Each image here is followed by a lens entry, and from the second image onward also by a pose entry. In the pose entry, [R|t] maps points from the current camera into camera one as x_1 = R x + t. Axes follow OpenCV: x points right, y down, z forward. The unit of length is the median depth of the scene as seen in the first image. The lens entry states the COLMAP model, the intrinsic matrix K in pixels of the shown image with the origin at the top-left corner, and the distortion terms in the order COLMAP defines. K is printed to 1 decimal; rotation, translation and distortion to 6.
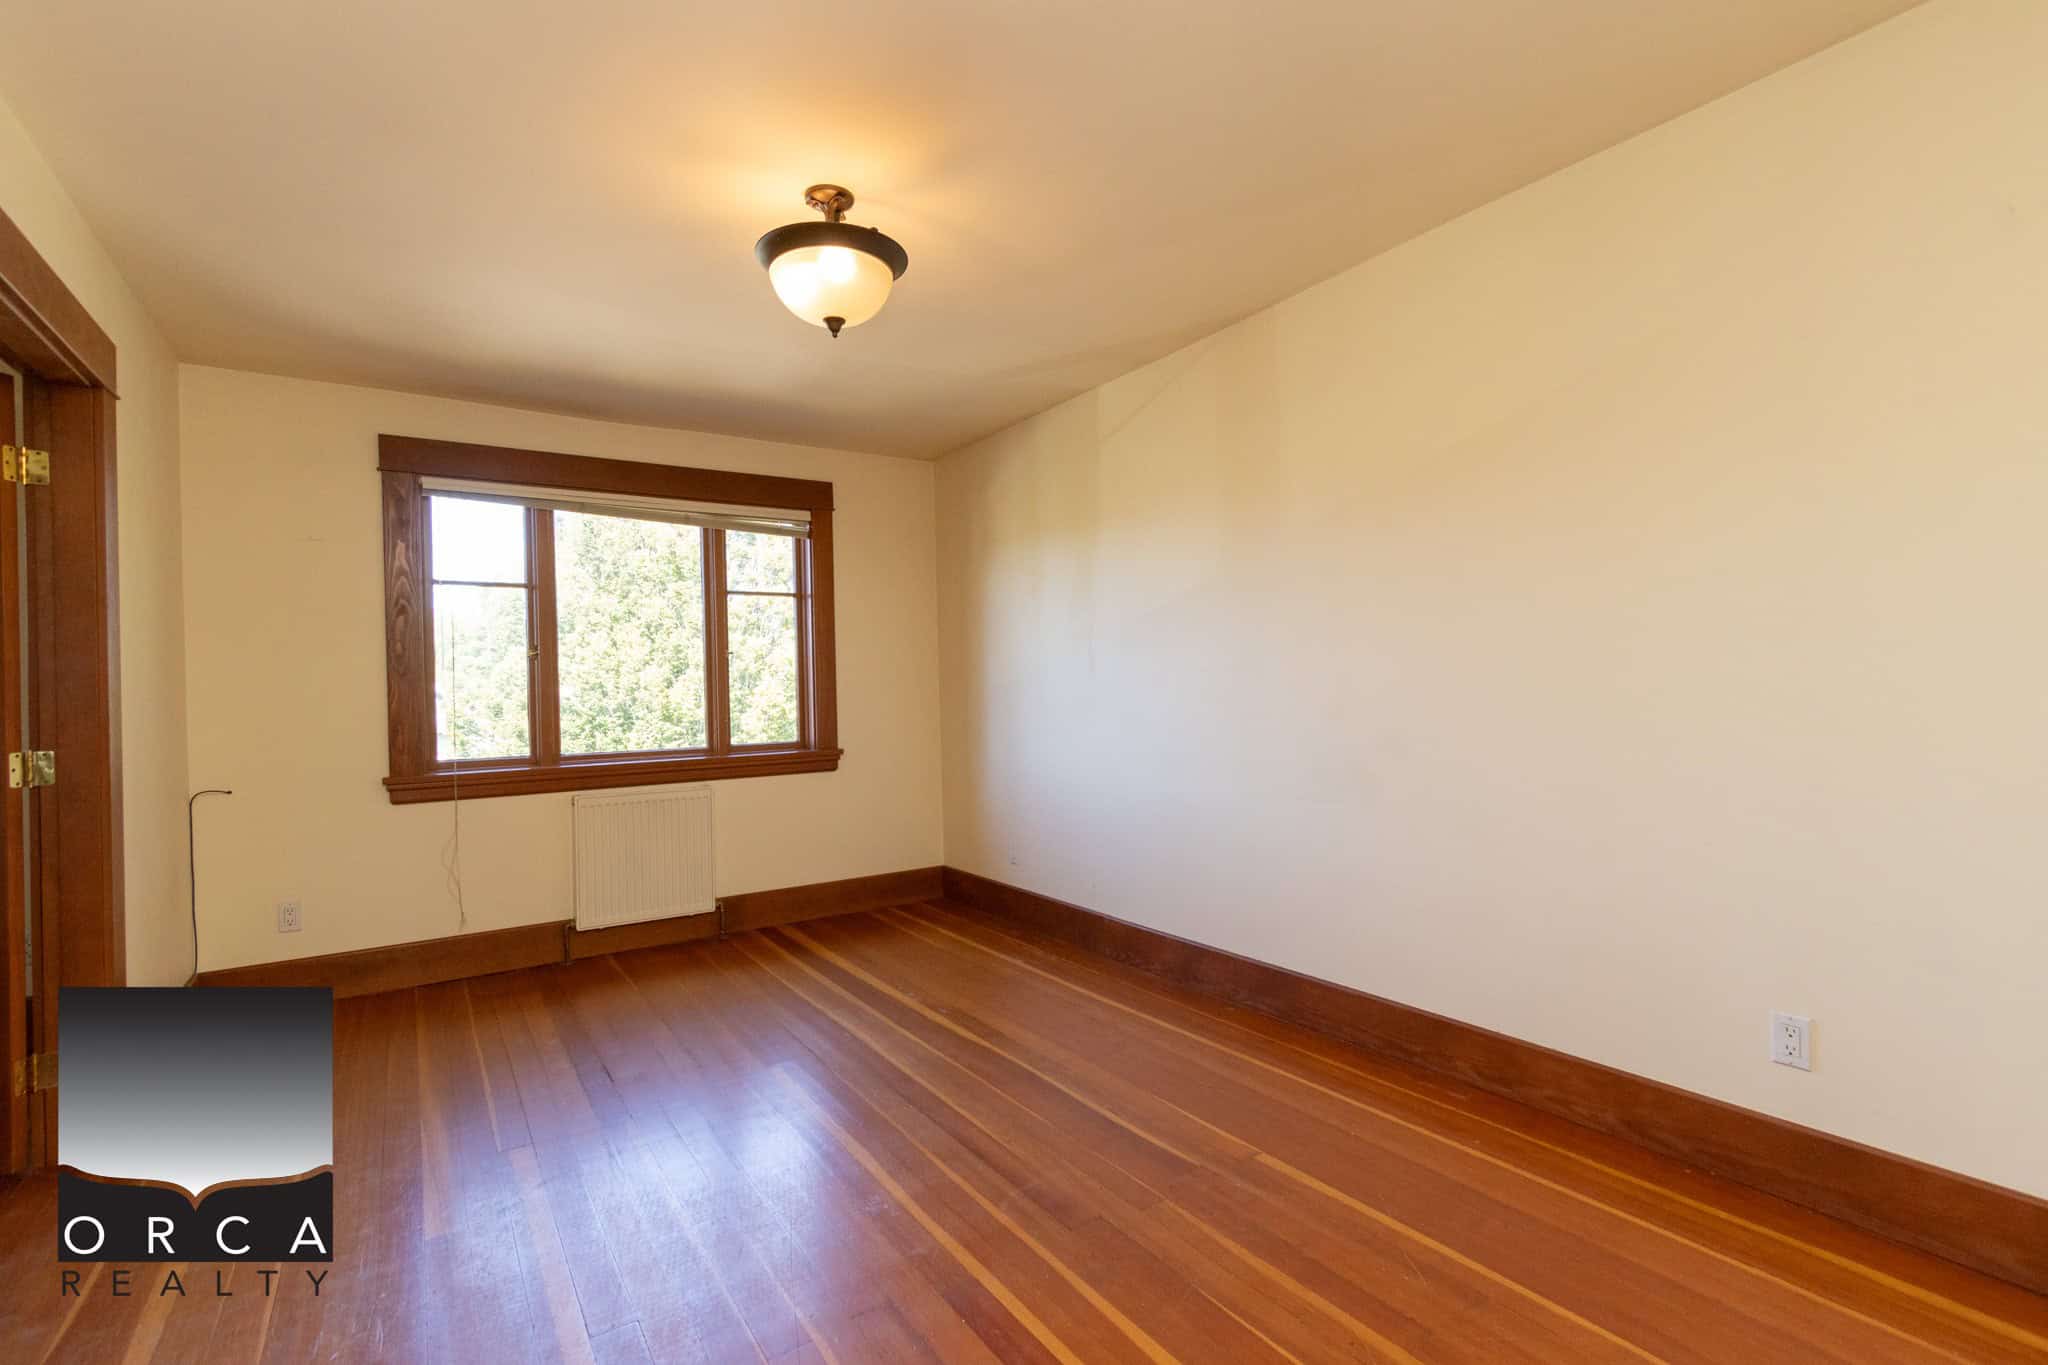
lens RADIAL K [[928.4, 0, 1033.4], [0, 928.4, 694.3], [0, 0, 1]] dist [0.002261, 0.000343]
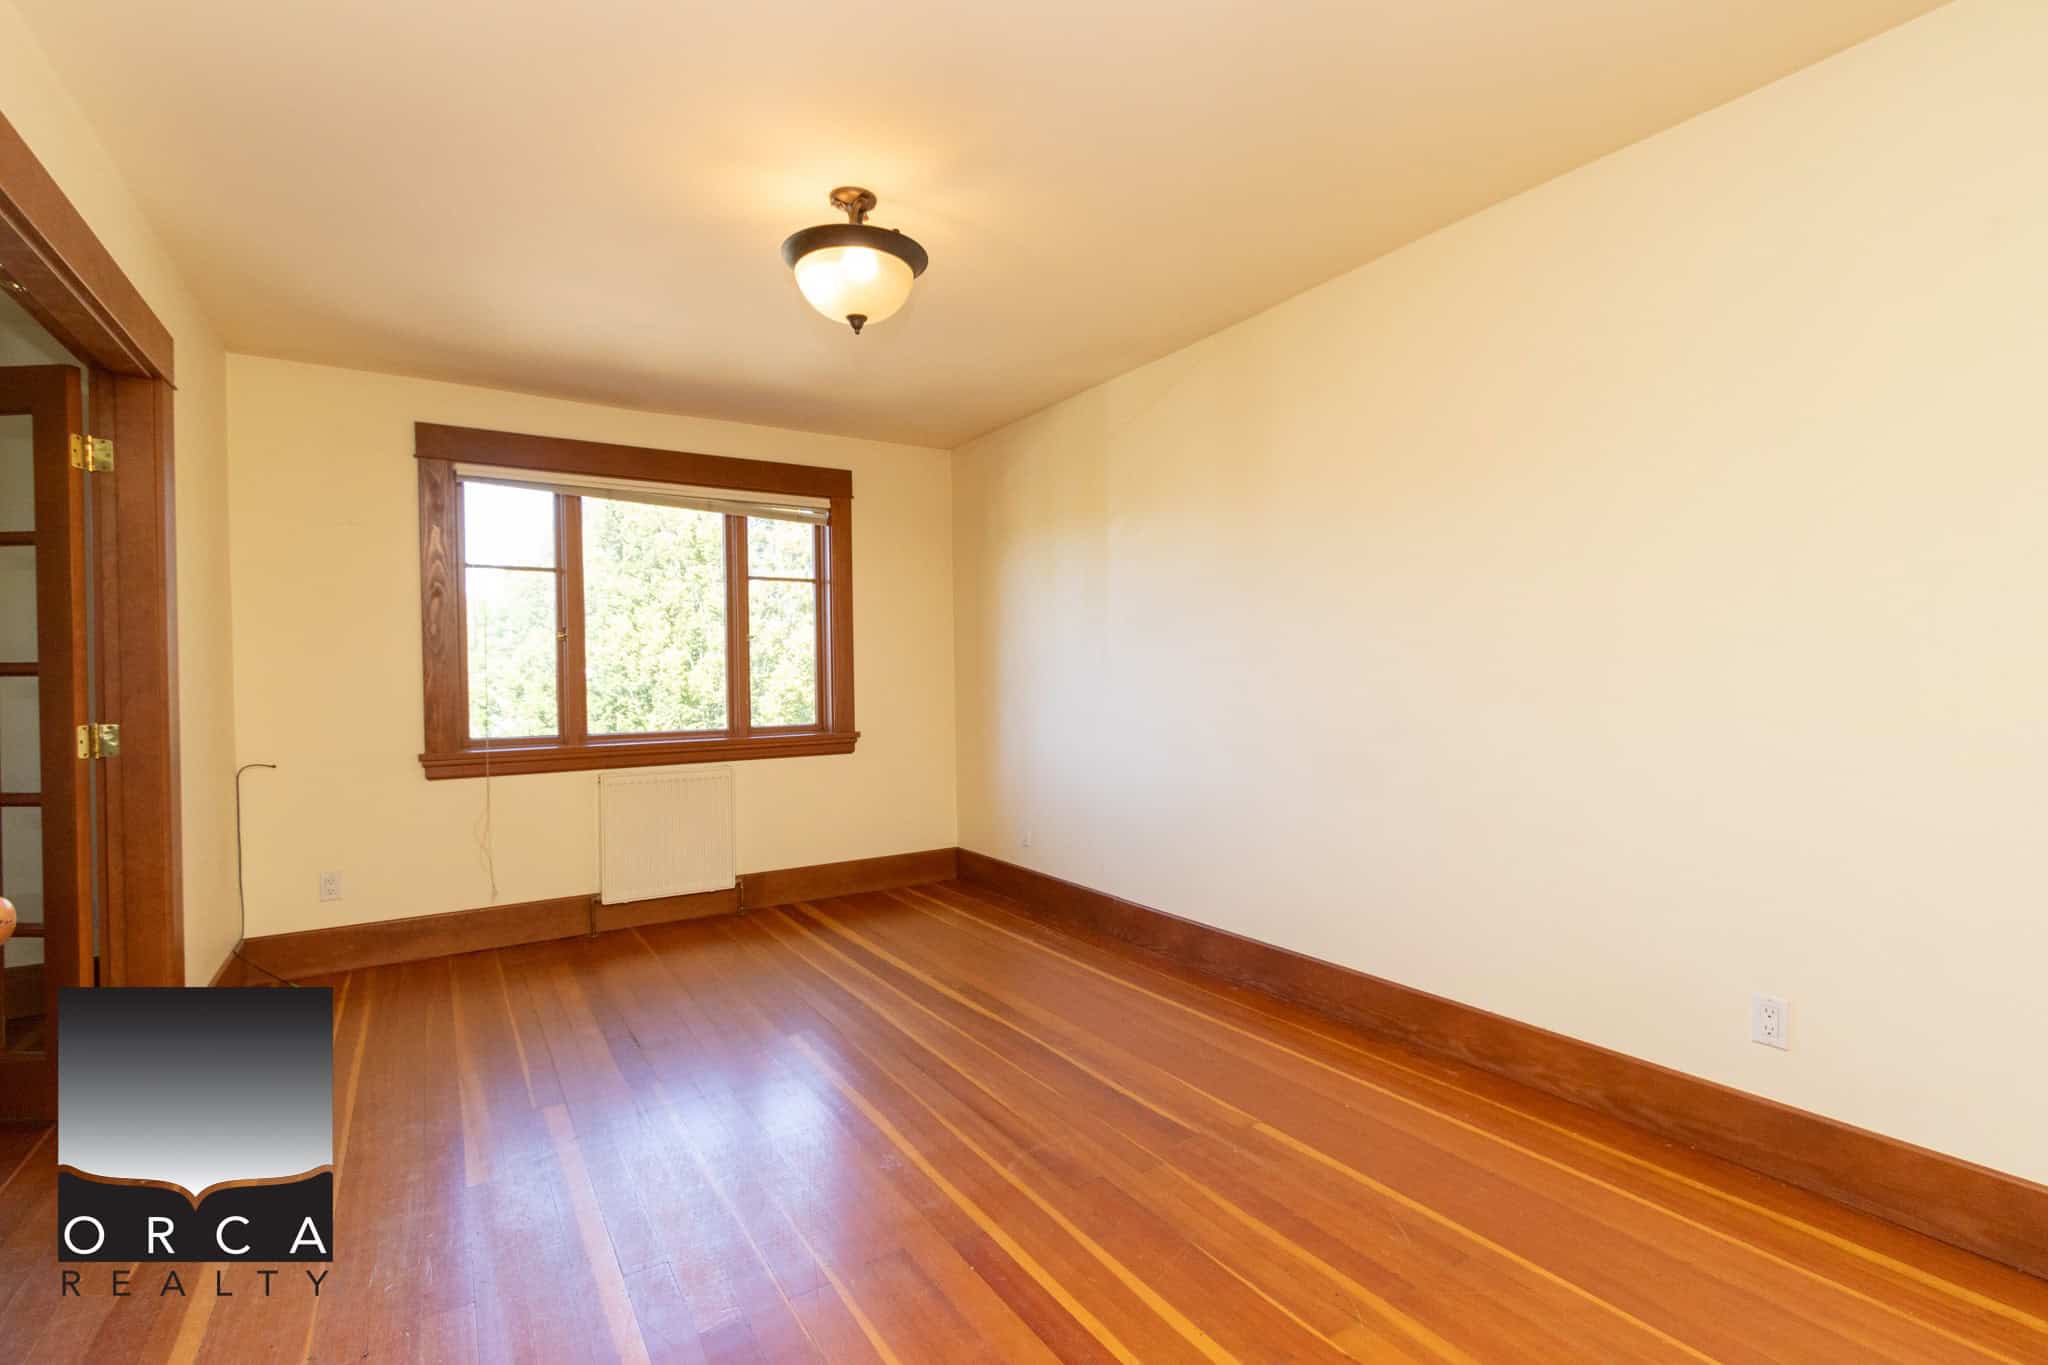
lens RADIAL K [[928.4, 0, 1033.4], [0, 928.4, 694.3], [0, 0, 1]] dist [0.002261, 0.000343]
pose [[0.999811, 0.010697, -0.016245, 0.003989], [-0.010454, 0.999834, 0.014953, 0.000225], [0.016402, -0.014780, 0.999756, -0.037926]]
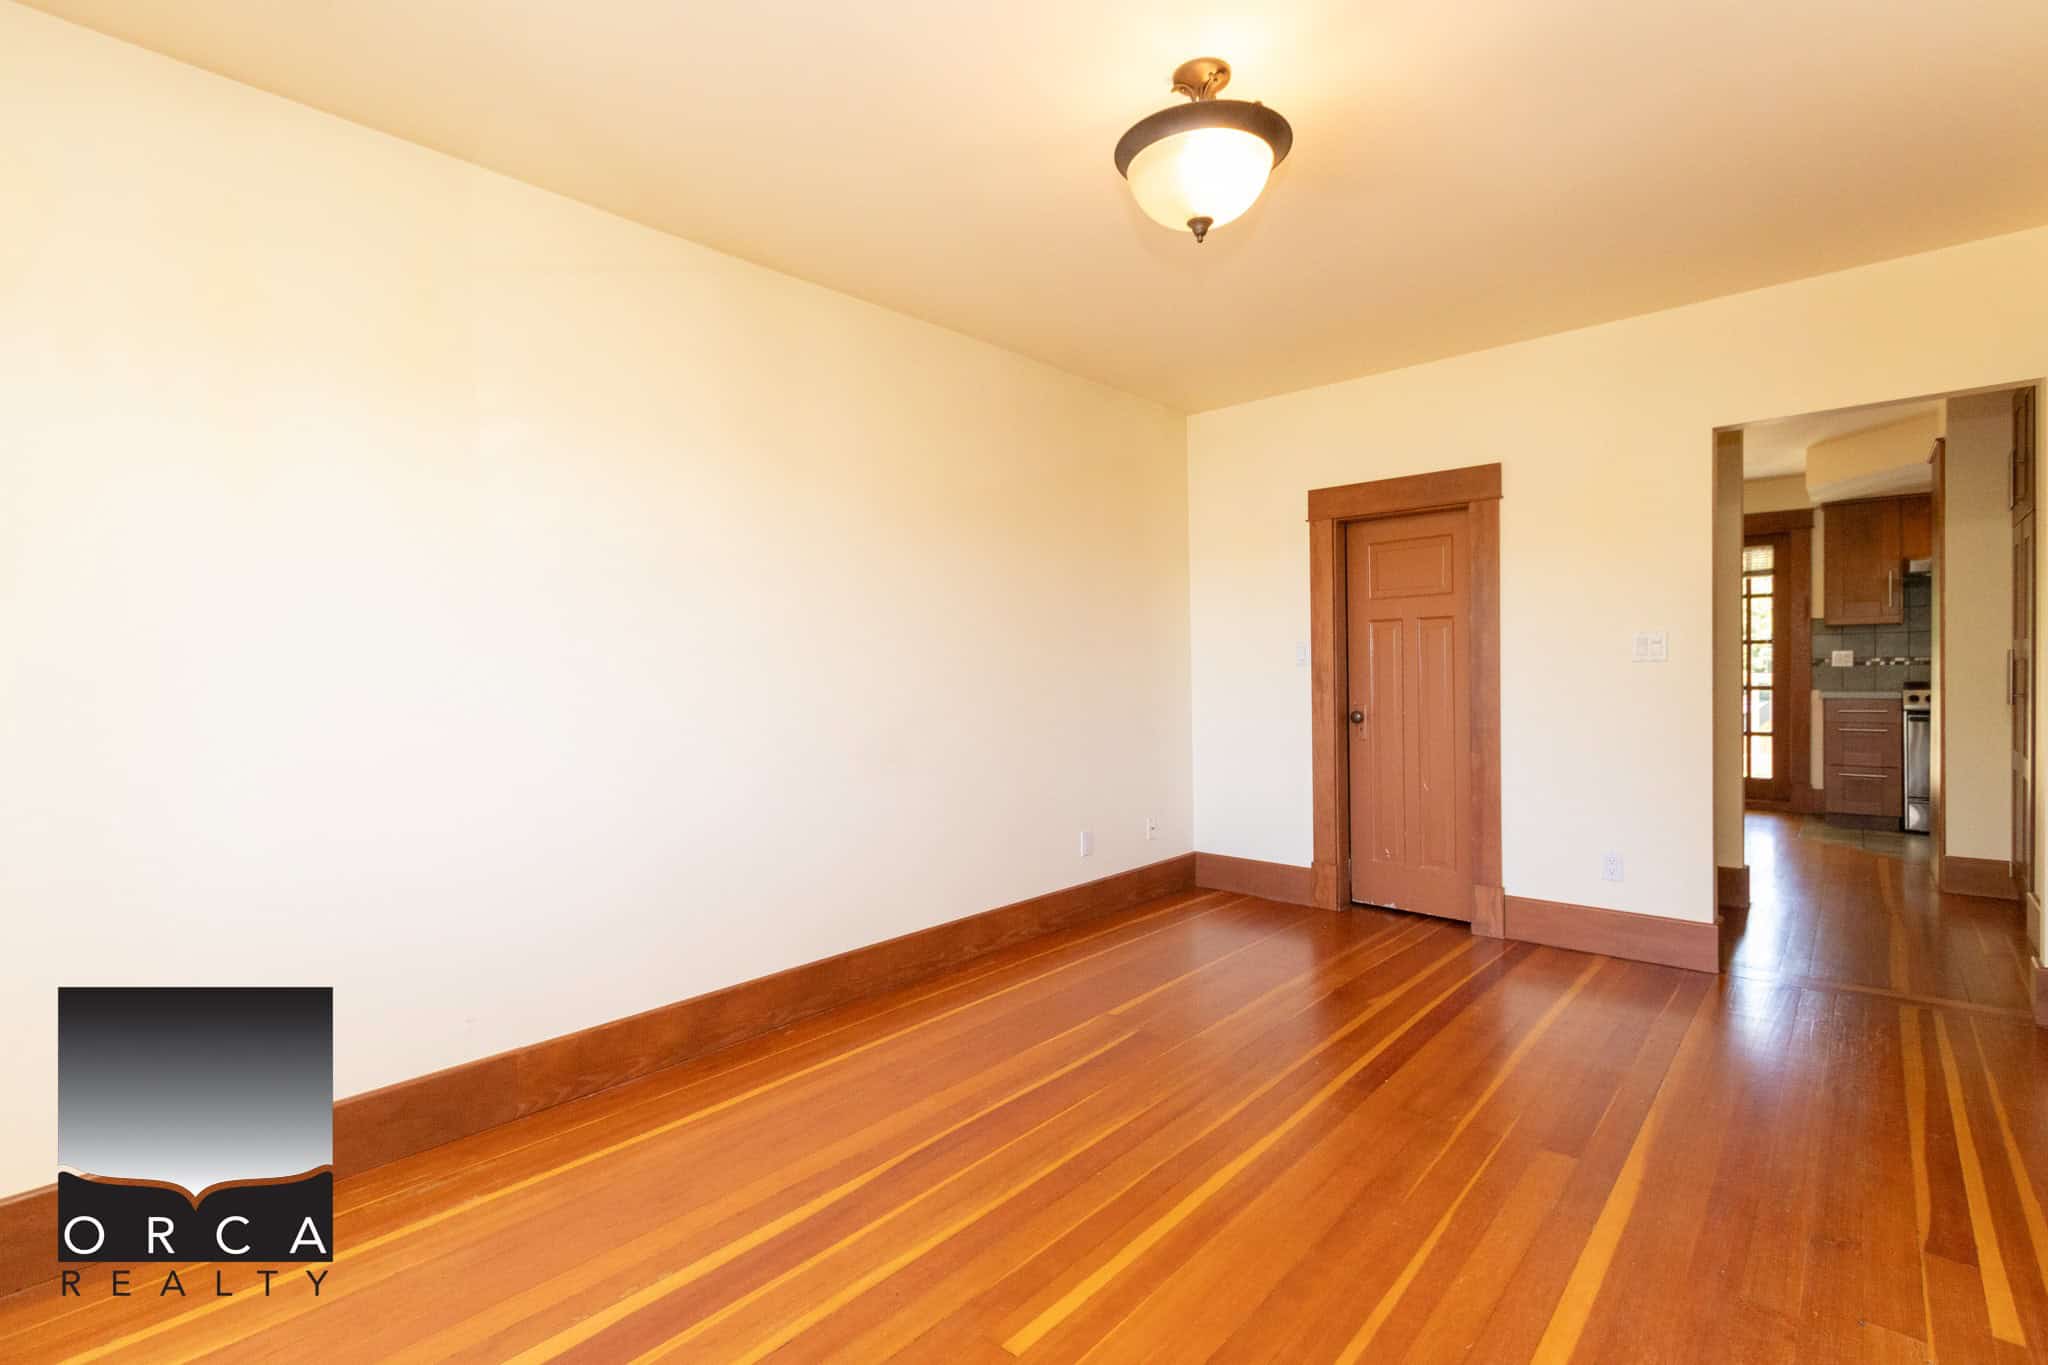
lens RADIAL K [[928.4, 0, 1033.4], [0, 928.4, 694.3], [0, 0, 1]] dist [0.002261, 0.000343]
pose [[-0.243945, 0.000921, 0.969789, -0.967764], [0.027996, 0.999589, 0.006093, 0.017823], [-0.969385, 0.028637, -0.243871, 1.324358]]
